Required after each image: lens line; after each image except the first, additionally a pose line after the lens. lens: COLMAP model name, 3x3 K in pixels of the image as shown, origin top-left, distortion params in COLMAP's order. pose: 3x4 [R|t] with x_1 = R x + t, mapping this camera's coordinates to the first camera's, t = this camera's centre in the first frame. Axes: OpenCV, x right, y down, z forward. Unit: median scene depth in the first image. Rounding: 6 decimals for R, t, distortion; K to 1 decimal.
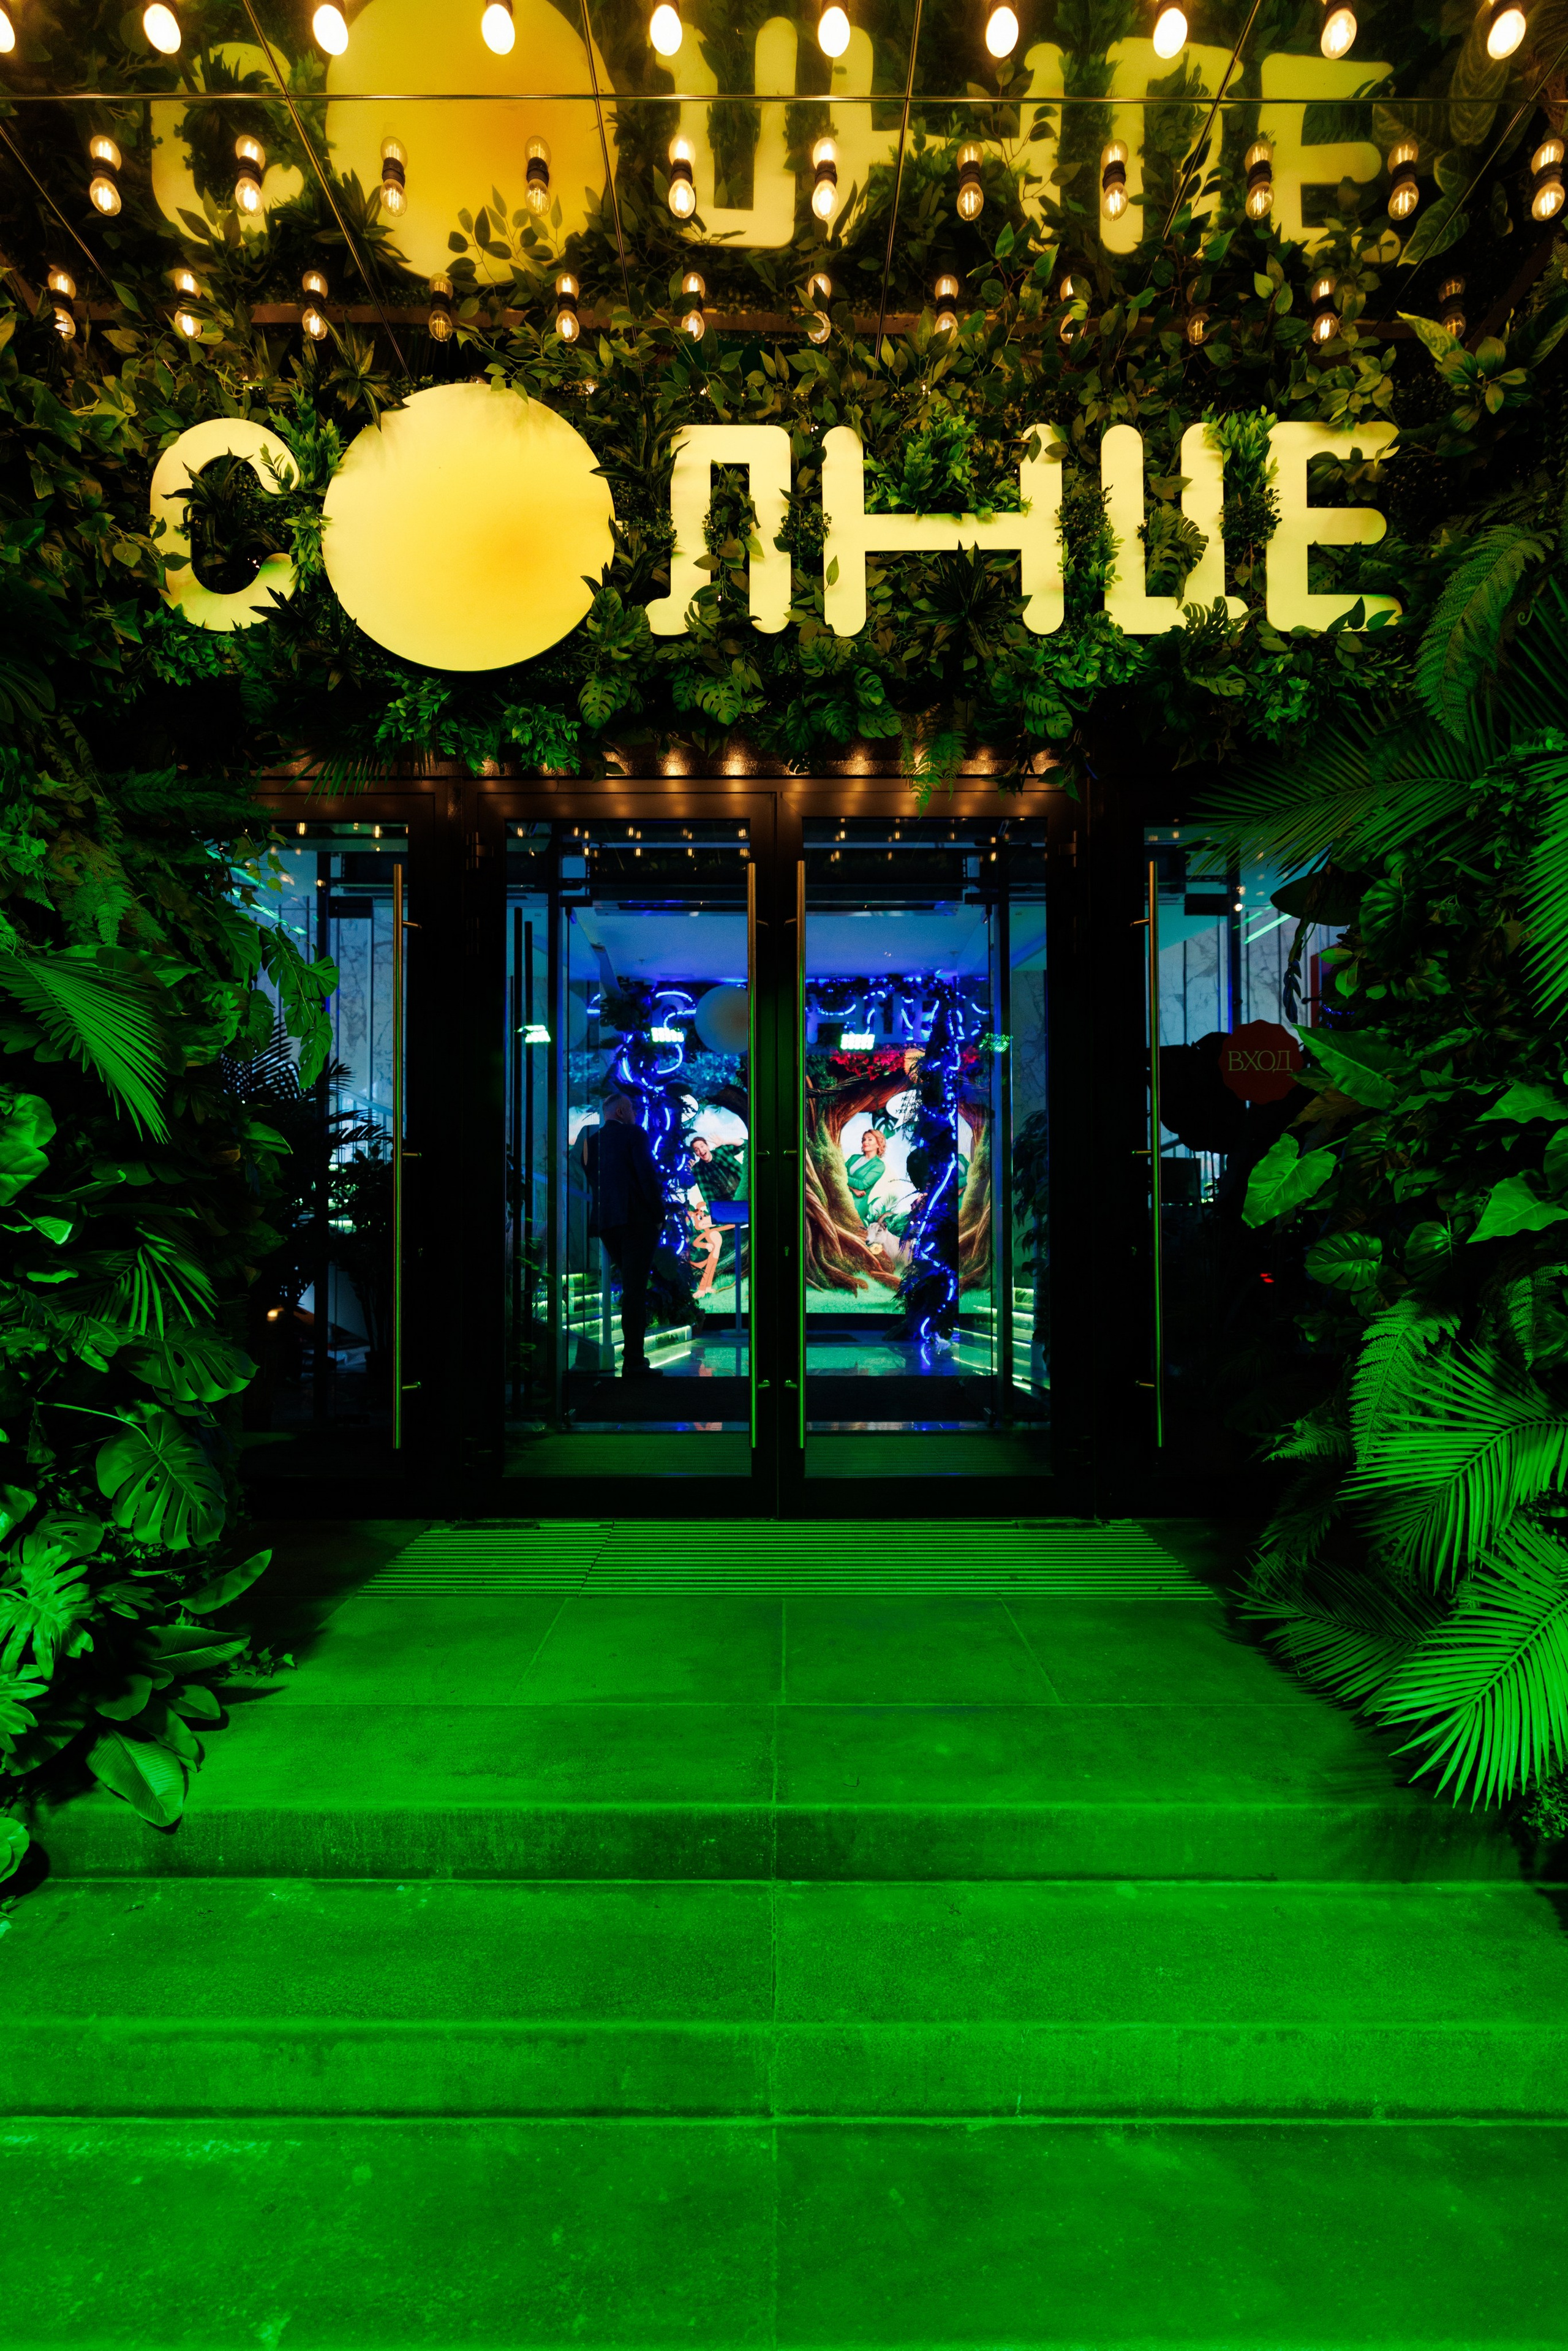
lens RADIAL K [[1029.7, 0, 810.8], [0, 1029.7, 1134.4], [0, 0, 1]] dist [0.004303, 0.000892]
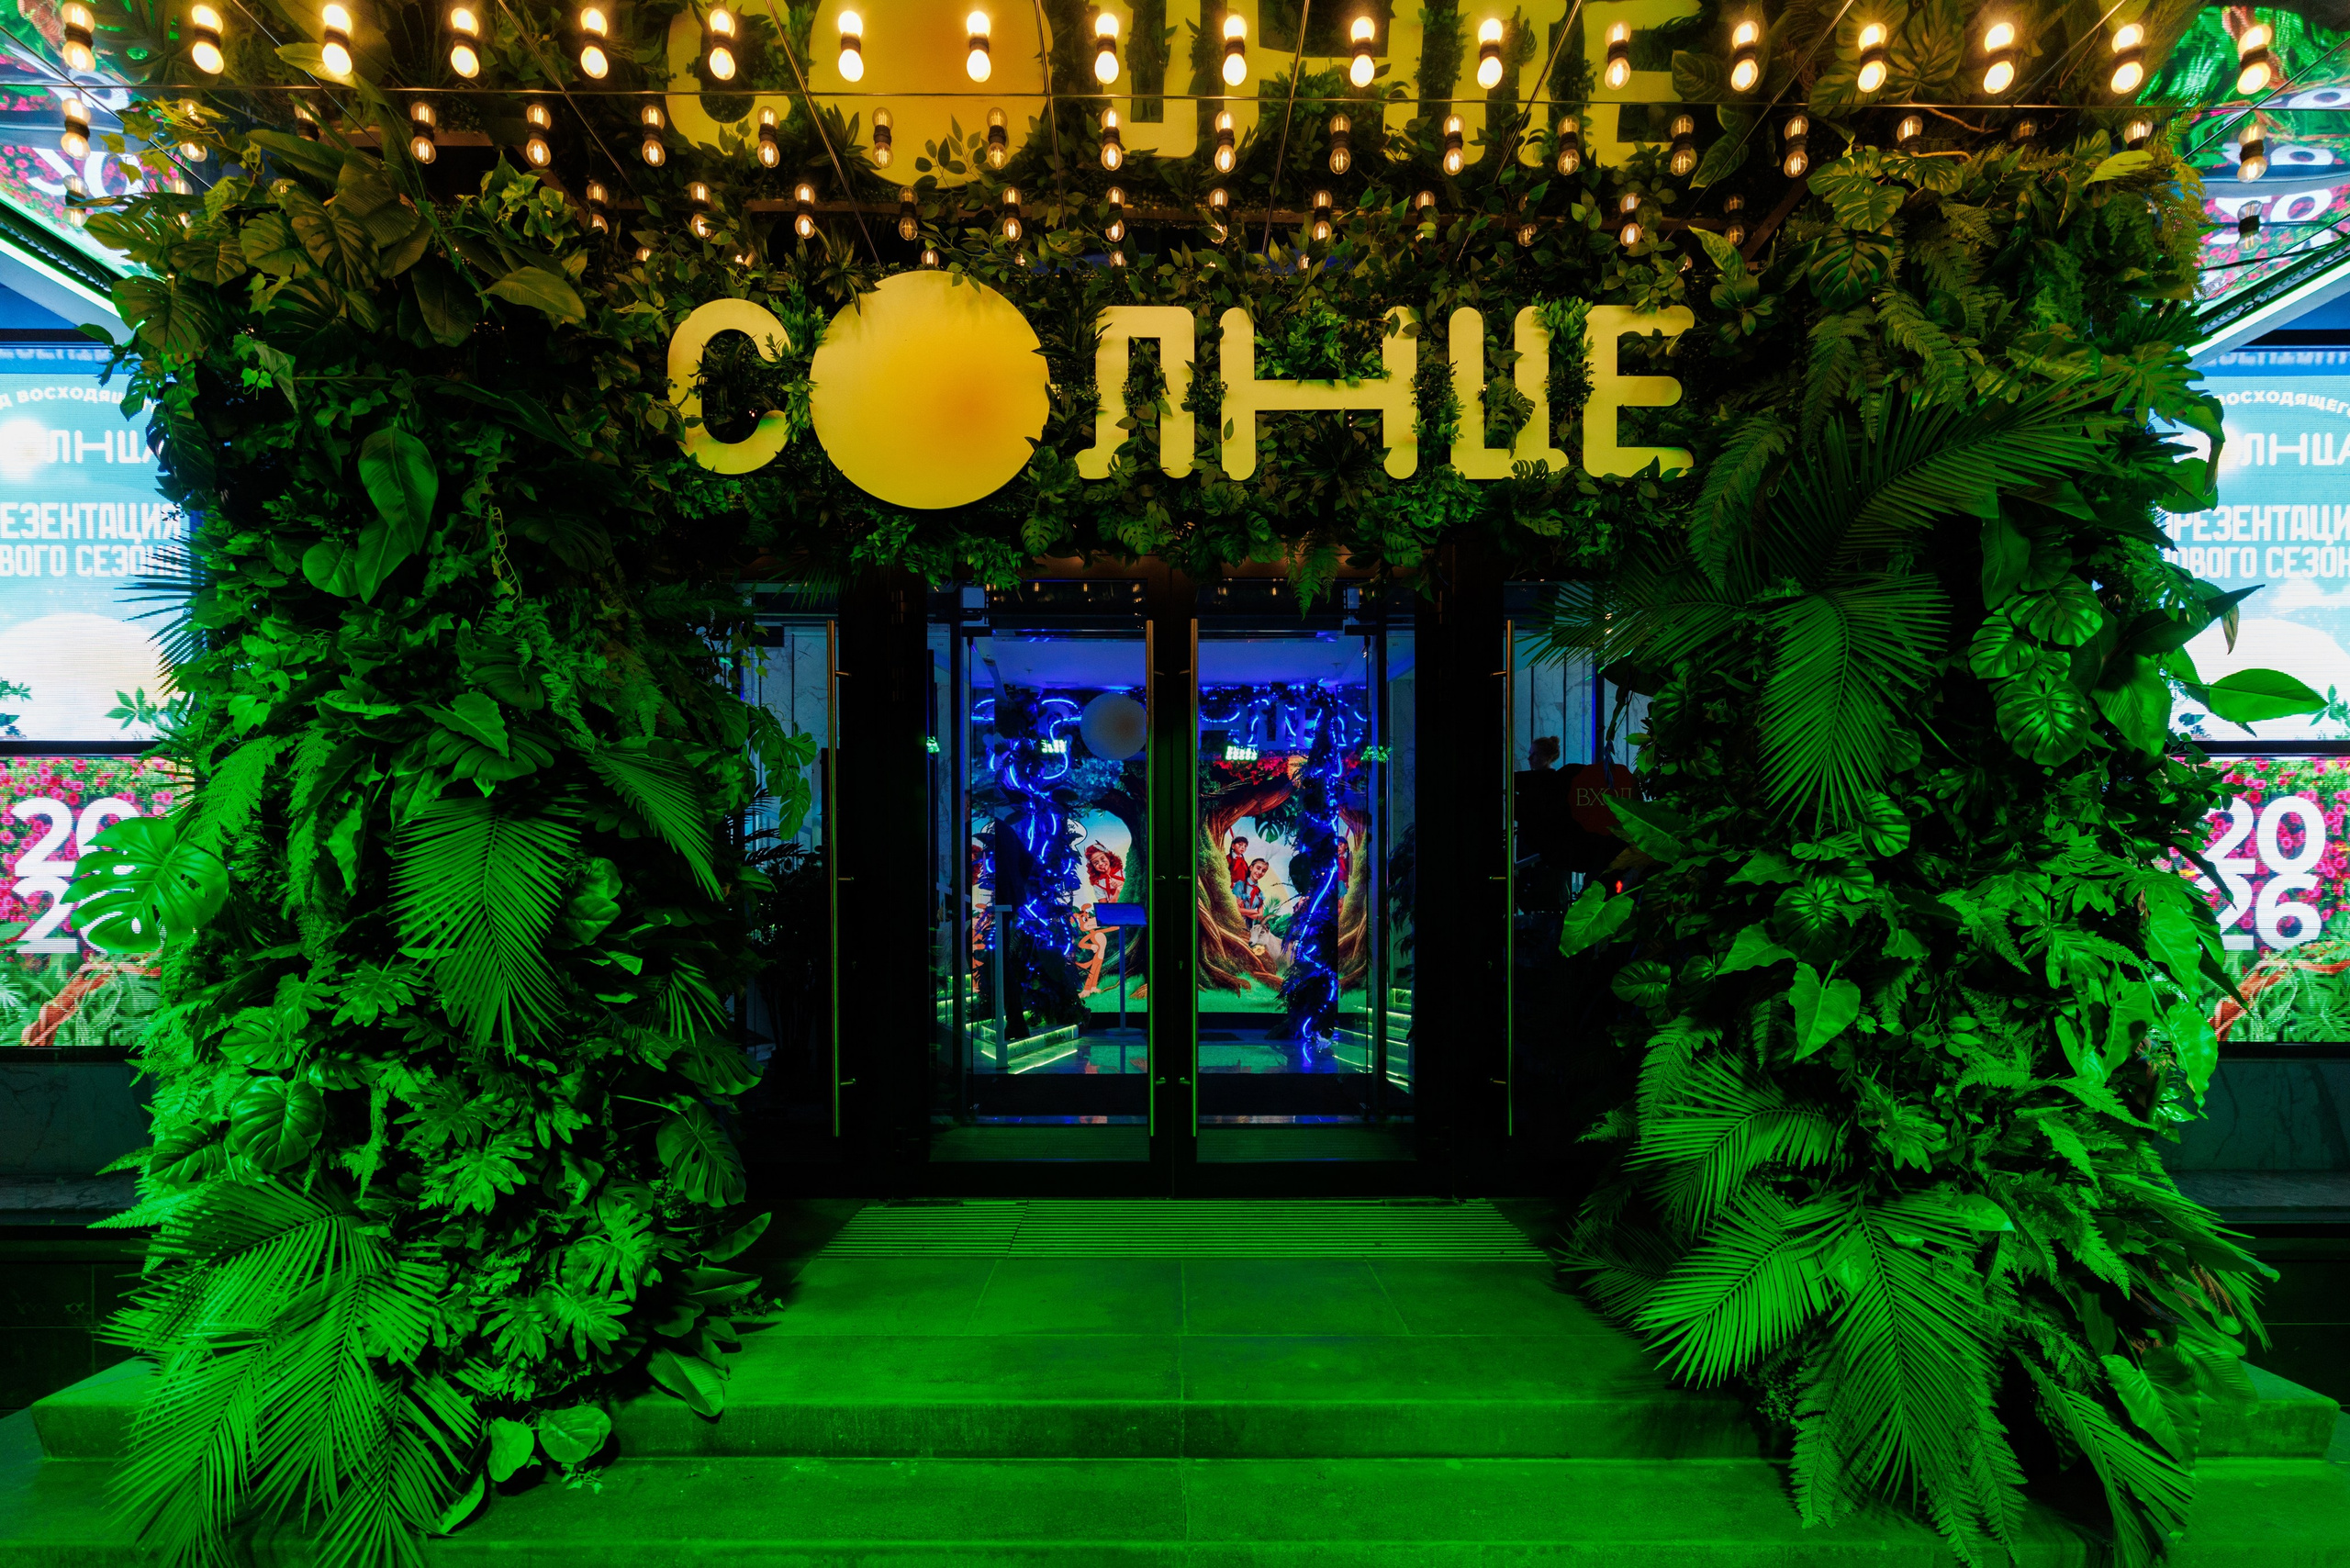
lens RADIAL K [[1266.7, 0, 1150.0], [0, 1266.7, 870.0], [0, 0, 1]] dist [0.003279, 0.002427]
pose [[0.999816, -0.002407, -0.019048, -0.044977], [0.003792, 0.997325, 0.073003, -0.132682], [0.018821, -0.073062, 0.997150, -0.544302]]
